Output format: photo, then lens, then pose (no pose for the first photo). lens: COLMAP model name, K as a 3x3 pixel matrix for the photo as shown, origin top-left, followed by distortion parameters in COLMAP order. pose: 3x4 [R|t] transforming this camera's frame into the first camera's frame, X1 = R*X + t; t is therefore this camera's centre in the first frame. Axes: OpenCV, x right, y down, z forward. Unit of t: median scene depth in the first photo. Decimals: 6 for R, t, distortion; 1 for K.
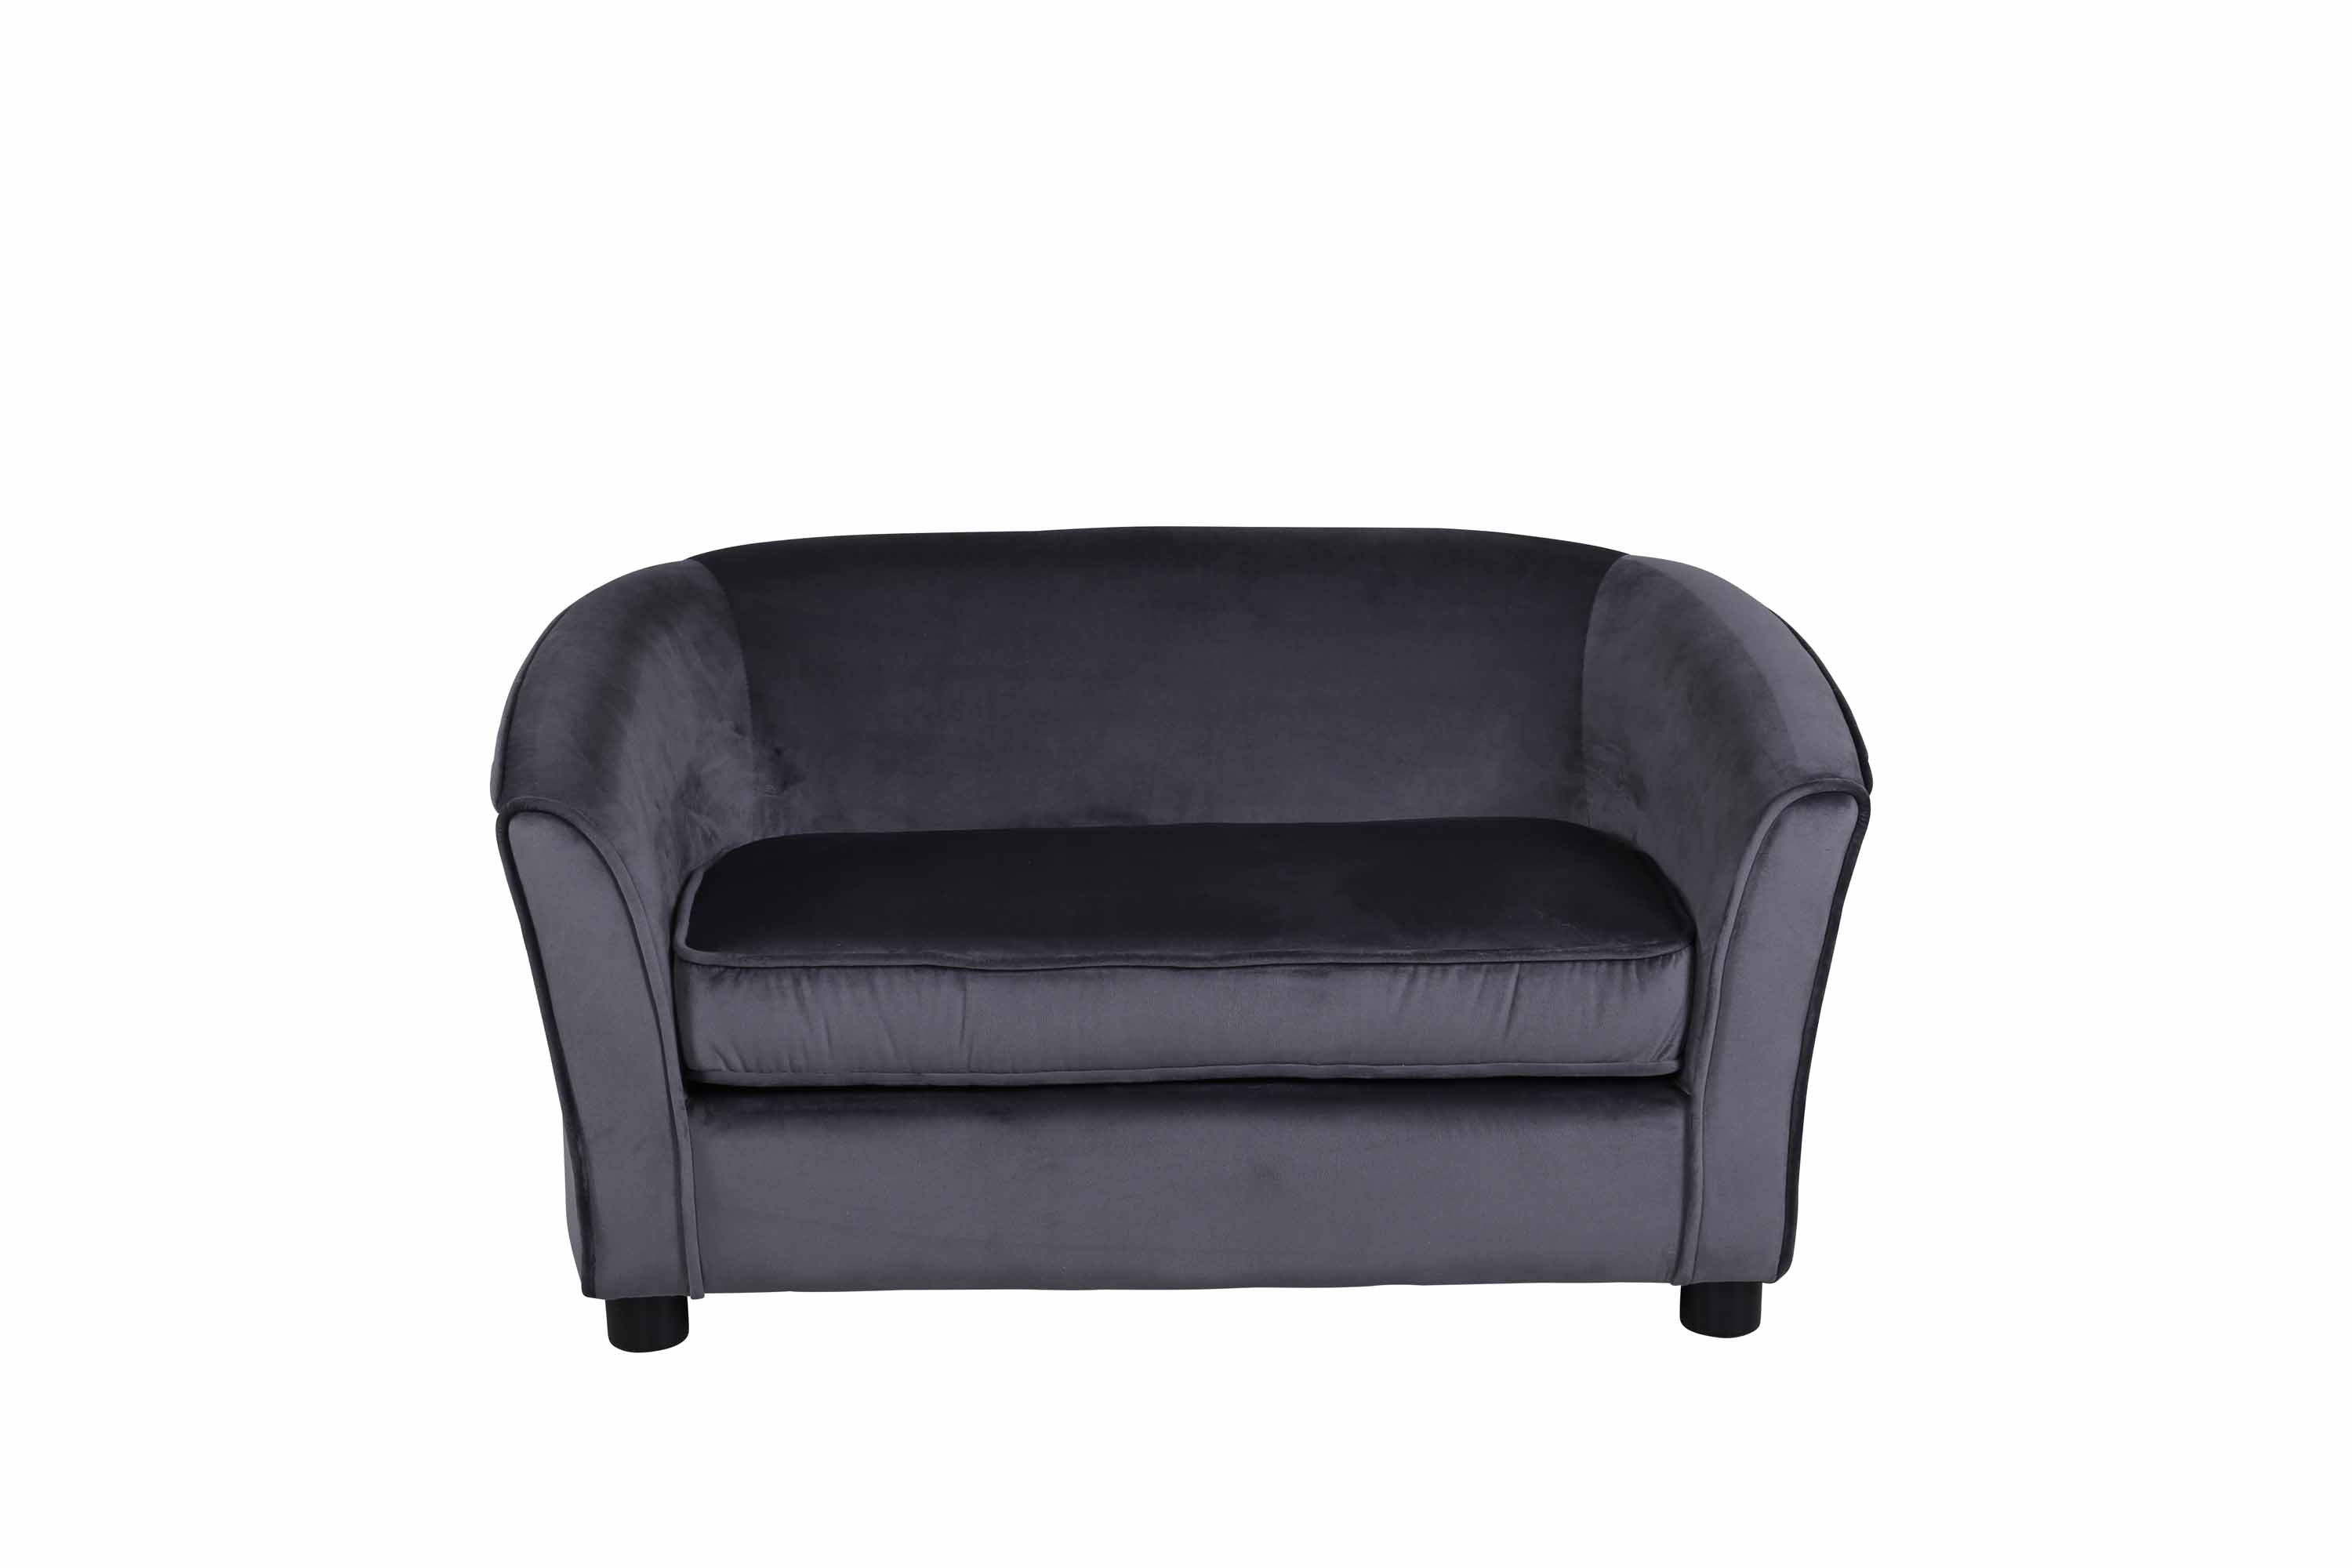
lens RADIAL K [[4756.1, 0, 1173.6], [0, 4756.1, 779.4], [0, 0, 1]] dist [0.025739, 0.000000]
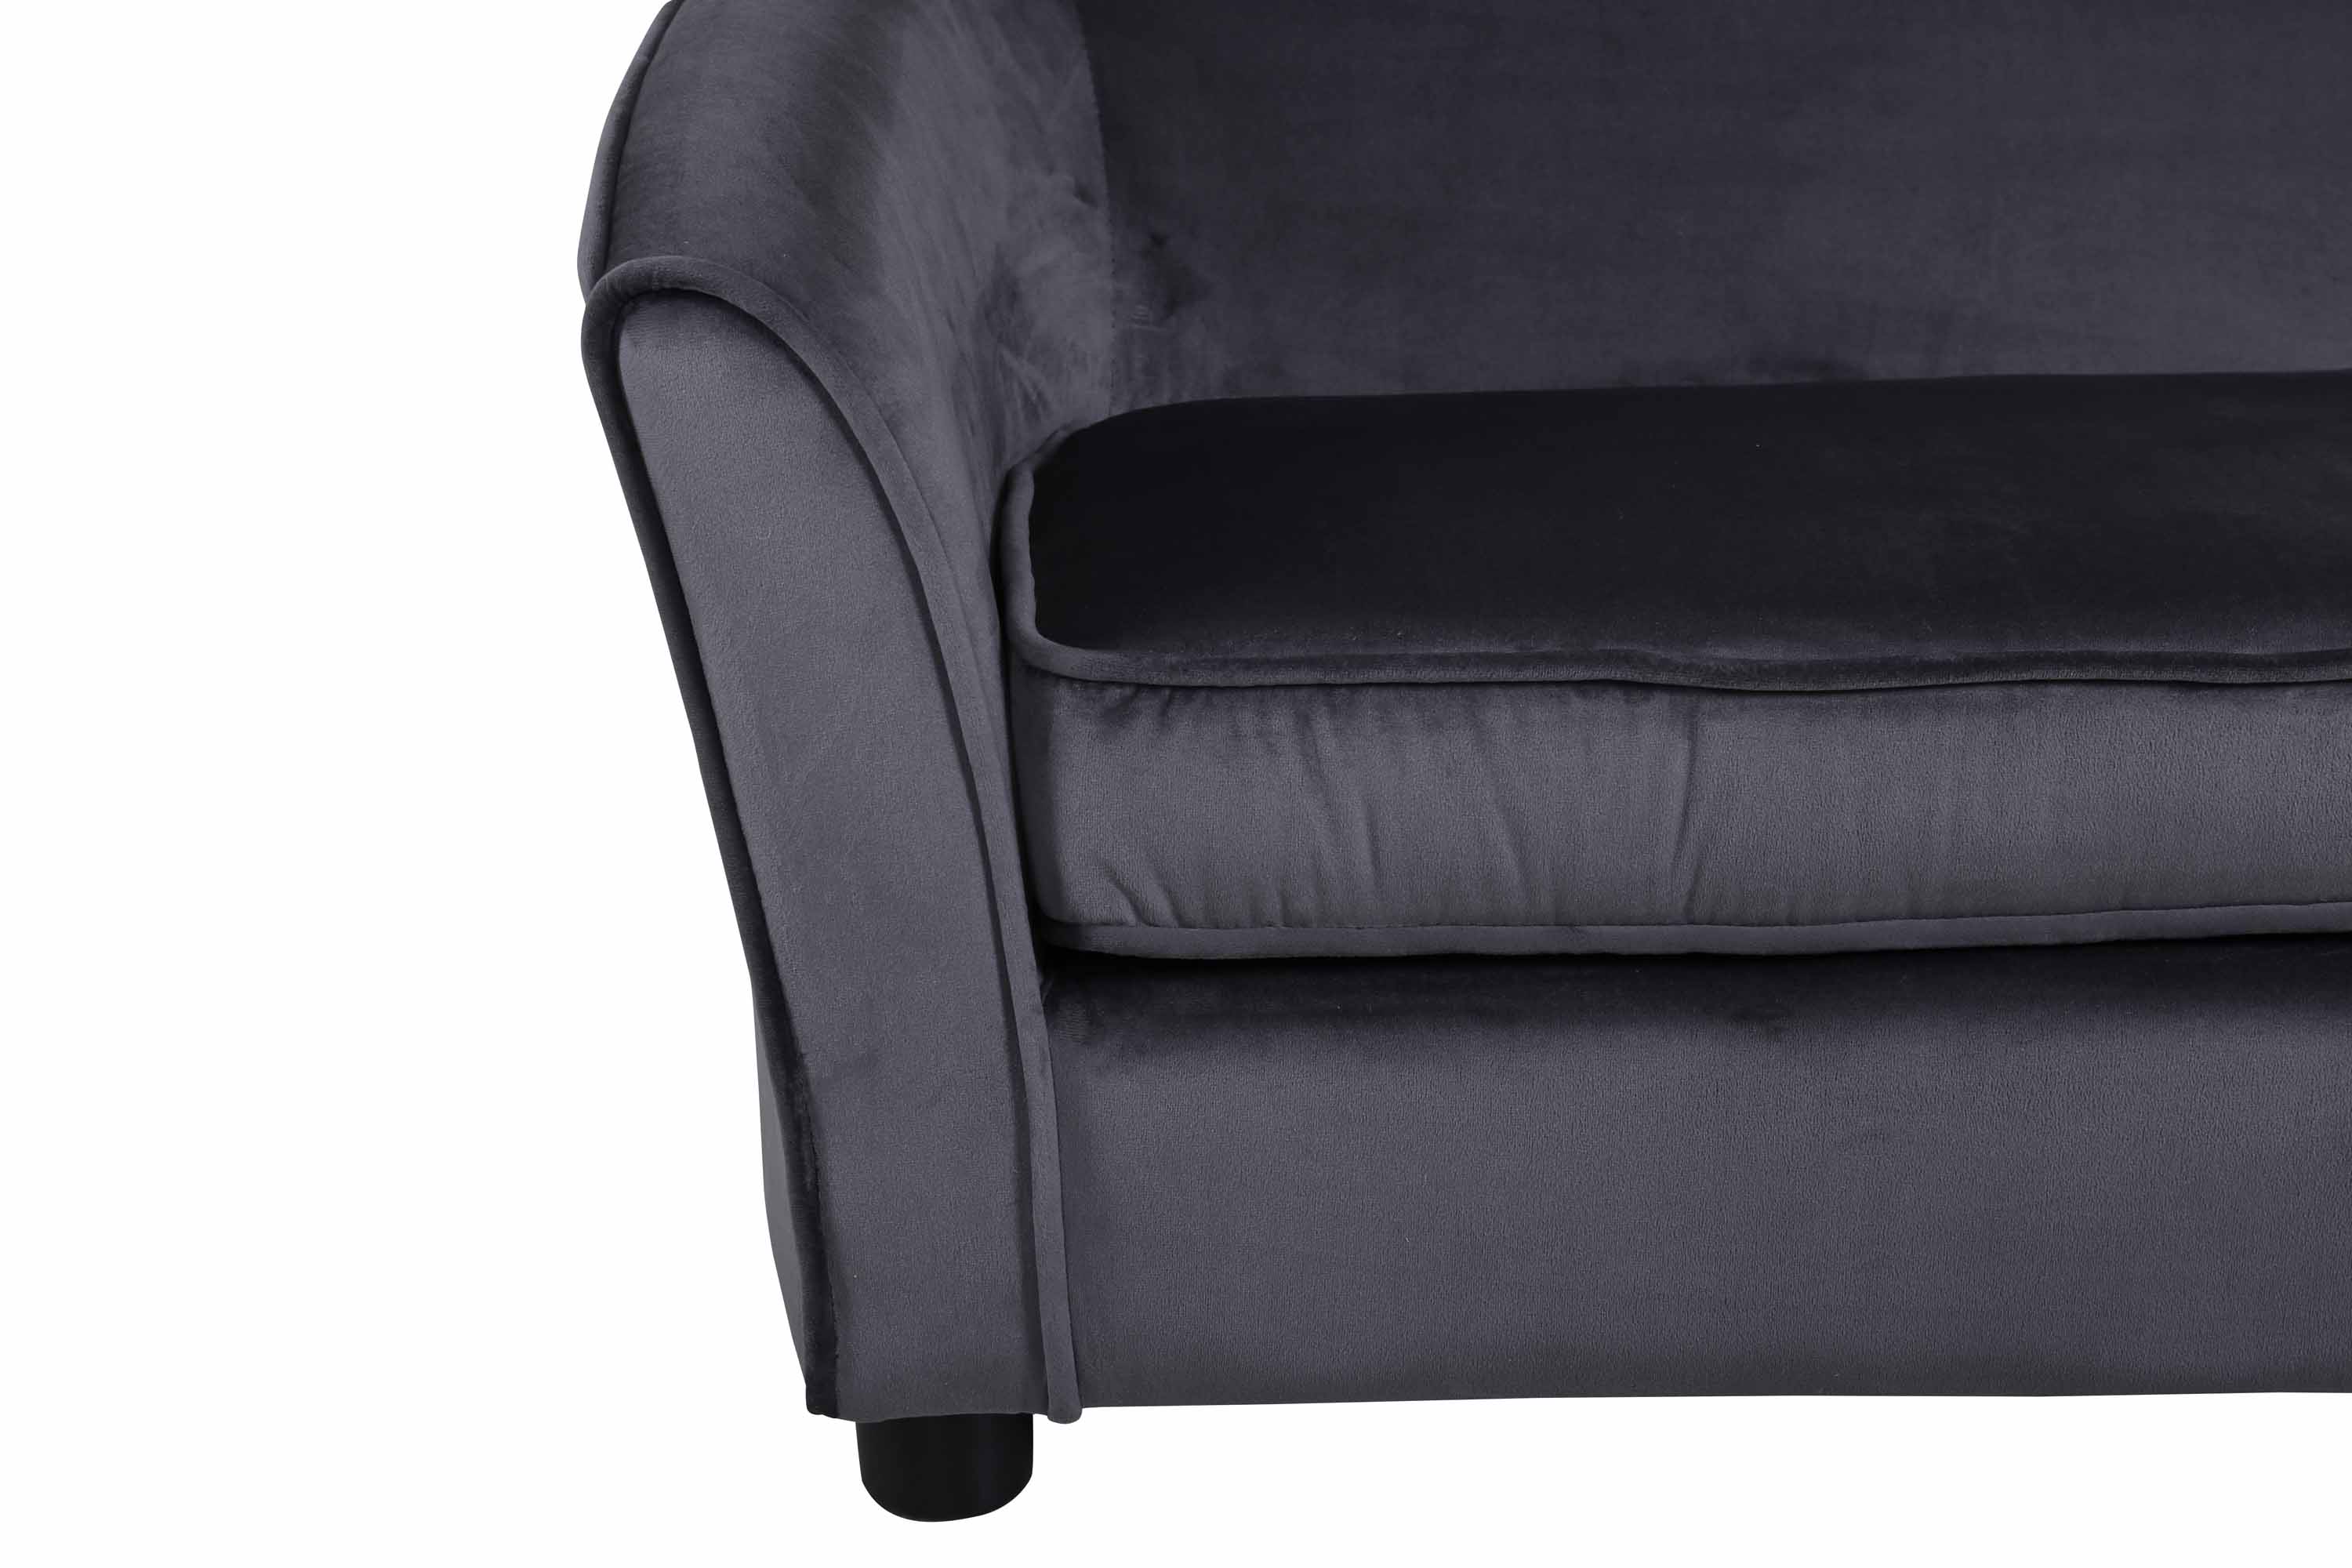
lens RADIAL K [[3635.6, 0, 1182.4], [0, 3635.6, 787.1], [0, 0, 1]] dist [0.034907, 0.000000]
pose [[0.999994, -0.003148, 0.001389, -0.089770], [0.003004, 0.995586, 0.093806, 0.017810], [-0.001679, -0.093801, 0.995590, 0.669126]]
